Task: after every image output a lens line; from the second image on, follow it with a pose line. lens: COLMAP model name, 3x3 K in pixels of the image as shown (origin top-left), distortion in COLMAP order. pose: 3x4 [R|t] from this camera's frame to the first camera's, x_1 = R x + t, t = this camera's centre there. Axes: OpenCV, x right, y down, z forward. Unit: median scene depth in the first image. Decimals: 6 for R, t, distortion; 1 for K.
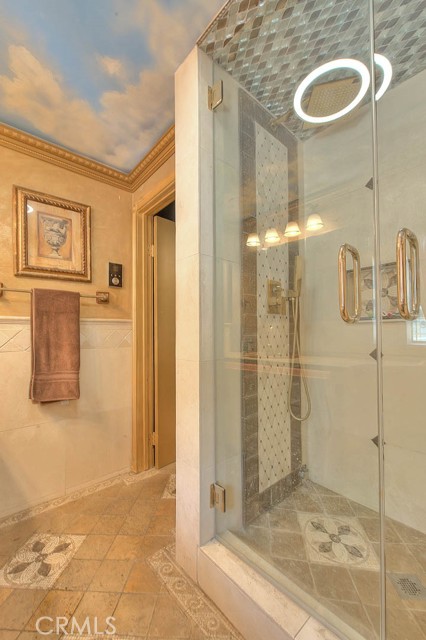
lens RADIAL K [[258.4, 0, 212.4], [0, 258.4, 328.5], [0, 0, 1]] dist [-0.000334, -0.002580]
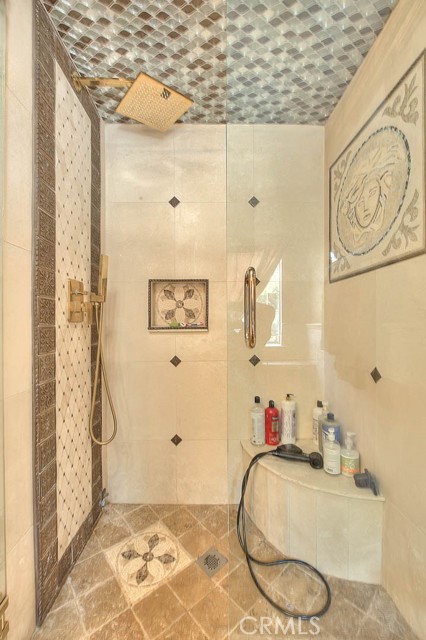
lens RADIAL K [[261.5, 0, 215.9], [0, 261.5, 325.9], [0, 0, 1]] dist [-0.003954, -0.000565]
pose [[0.650841, -0.000021, 0.759214, -0.094918], [-0.011471, 0.999886, 0.009862, -0.063268], [-0.759127, -0.015128, 0.650767, 0.165568]]
